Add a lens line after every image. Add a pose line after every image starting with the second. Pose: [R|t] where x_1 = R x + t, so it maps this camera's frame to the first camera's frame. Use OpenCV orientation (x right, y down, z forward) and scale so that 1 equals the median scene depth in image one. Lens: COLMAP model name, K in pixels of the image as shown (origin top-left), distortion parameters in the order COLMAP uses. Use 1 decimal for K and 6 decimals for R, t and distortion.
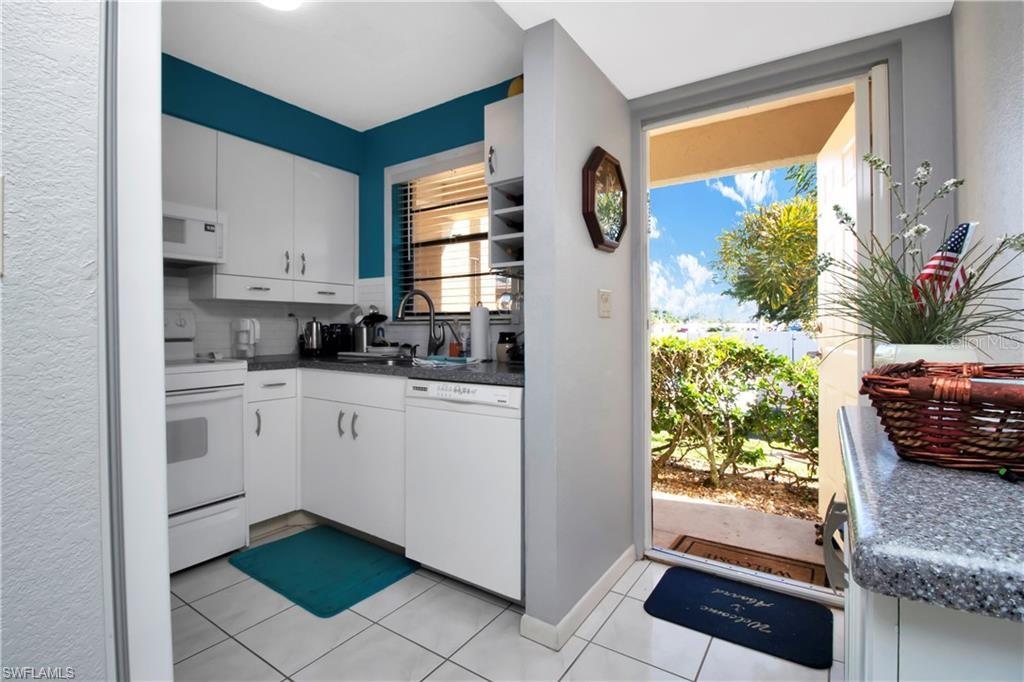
lens RADIAL K [[481.3, 0, 502.6], [0, 481.3, 326.3], [0, 0, 1]] dist [-0.008026, -0.000424]
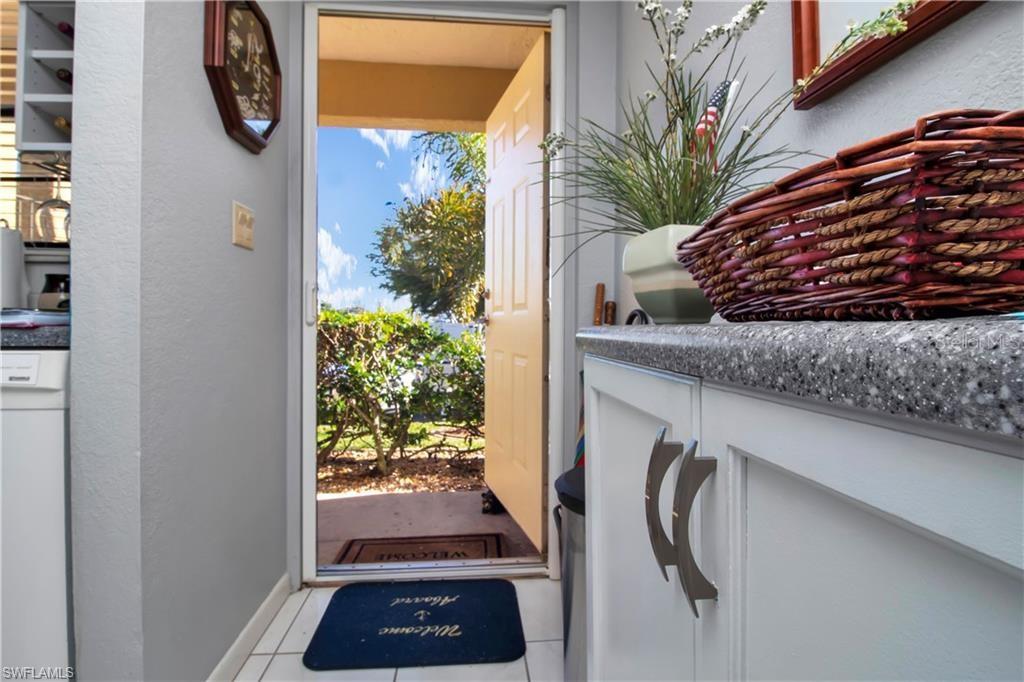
lens RADIAL K [[481.3, 0, 502.6], [0, 481.3, 326.3], [0, 0, 1]] dist [-0.008026, -0.000424]
pose [[0.774105, 0.007267, 0.633016, 0.041767], [-0.008555, 0.999963, -0.001017, 0.052237], [-0.633000, -0.004628, 0.774138, 0.155394]]
